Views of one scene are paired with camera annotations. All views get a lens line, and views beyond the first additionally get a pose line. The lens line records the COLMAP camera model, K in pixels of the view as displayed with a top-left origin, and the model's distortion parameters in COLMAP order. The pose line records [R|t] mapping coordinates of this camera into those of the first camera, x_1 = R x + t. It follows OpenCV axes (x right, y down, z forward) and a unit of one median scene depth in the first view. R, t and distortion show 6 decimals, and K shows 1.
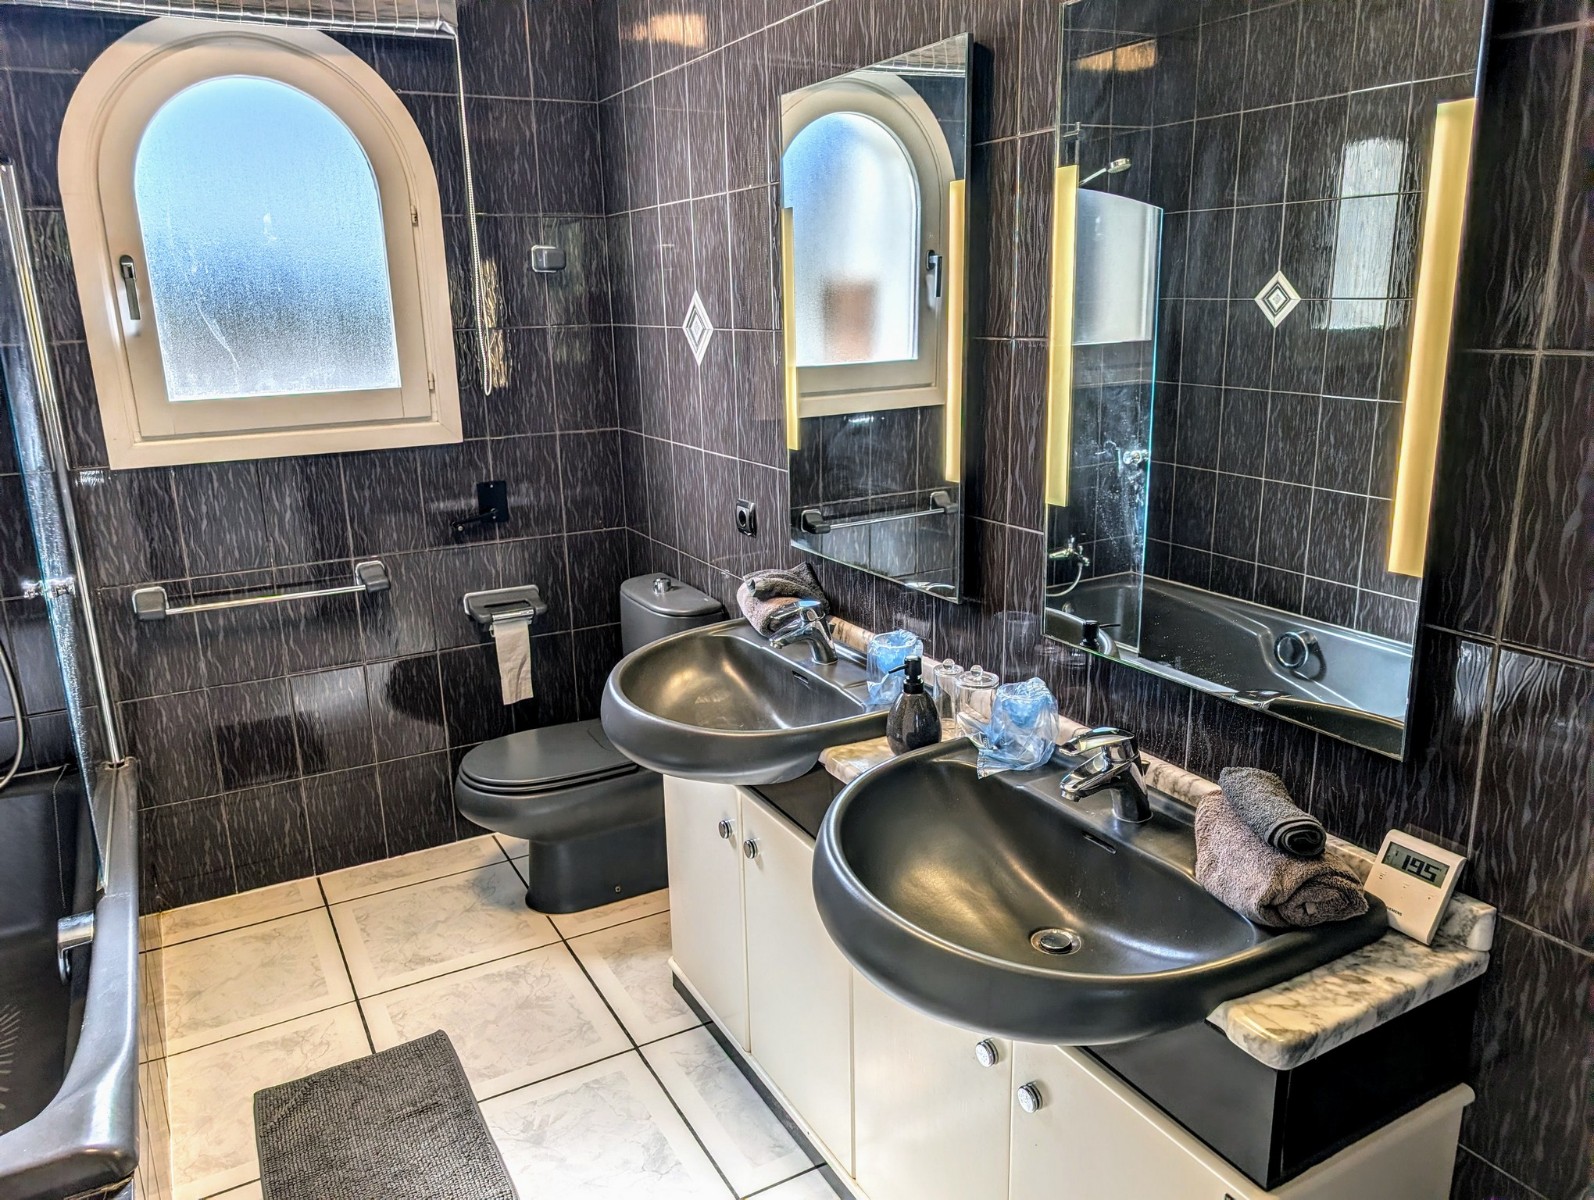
lens RADIAL K [[1148.7, 0, 788.6], [0, 1148.7, 591.2], [0, 0, 1]] dist [0.016301, -0.012813]
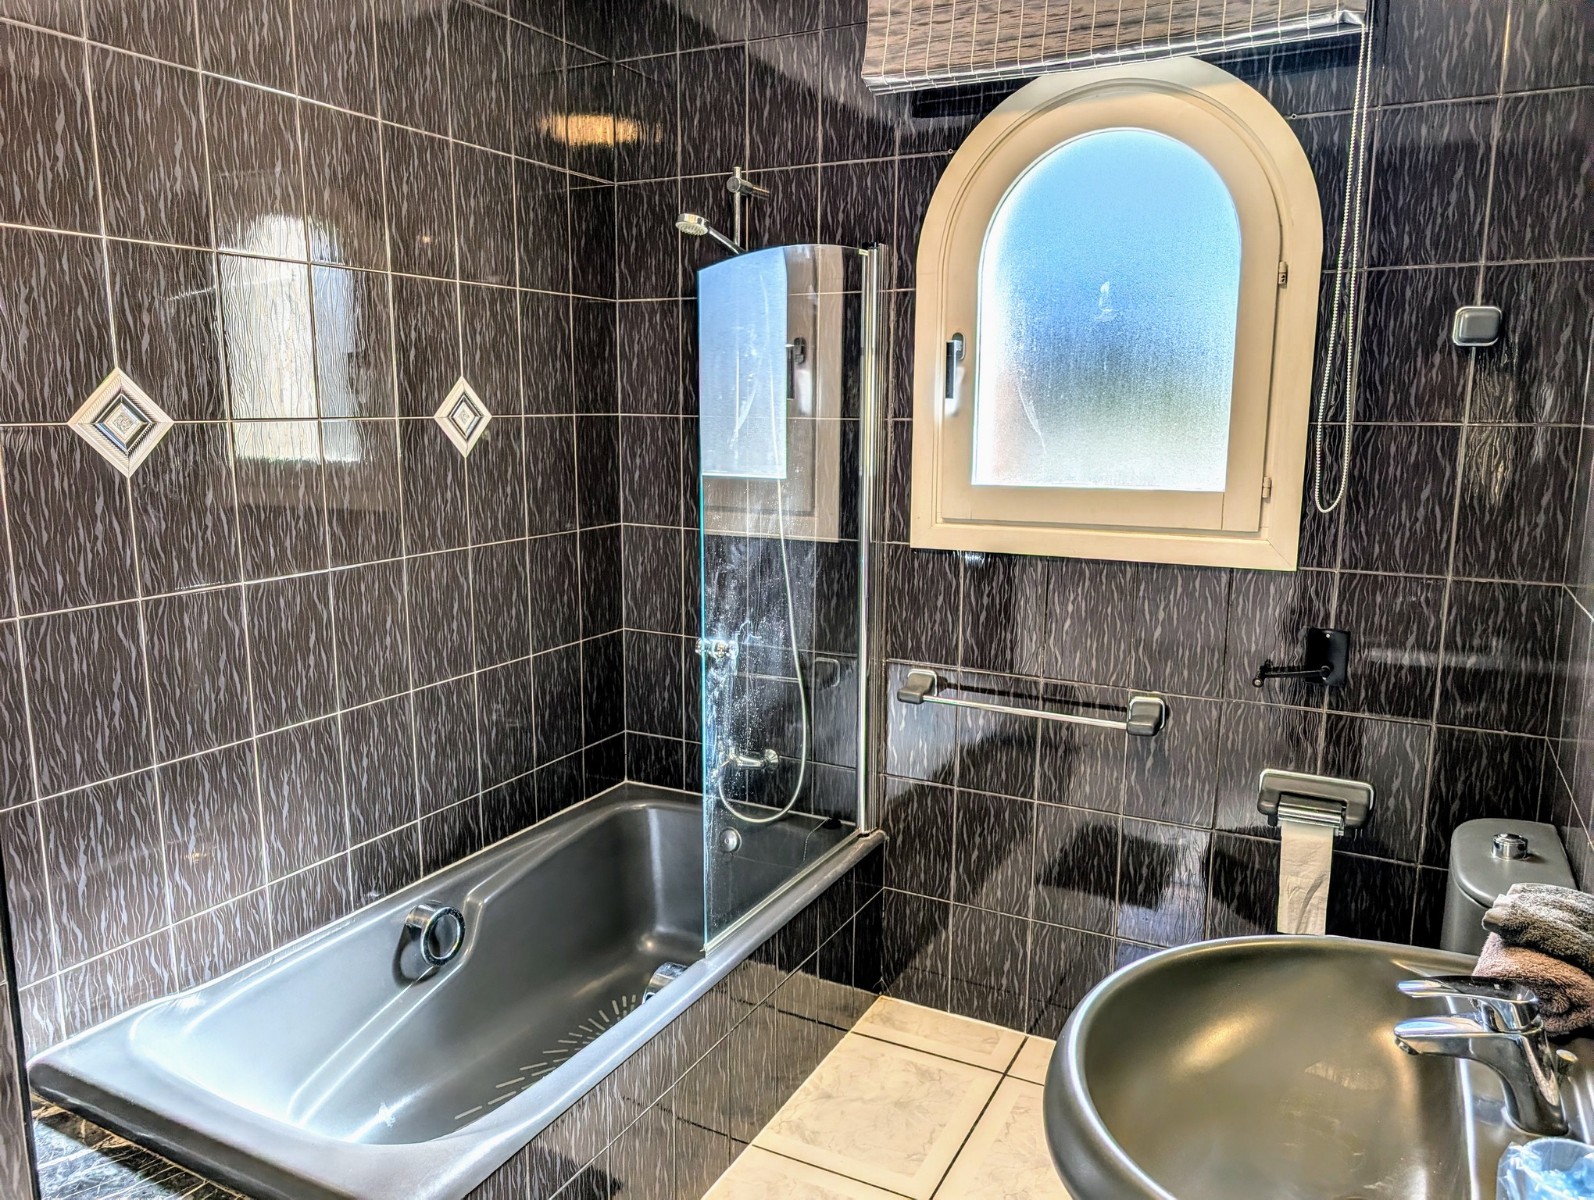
lens RADIAL K [[1148.7, 0, 798.4], [0, 1148.7, 602.4], [0, 0, 1]] dist [0.016301, -0.012813]
pose [[0.555177, 0.164675, -0.815267, 0.169617], [-0.224483, 0.973495, 0.043768, -0.078828], [0.800866, 0.158715, 0.577429, 0.353007]]
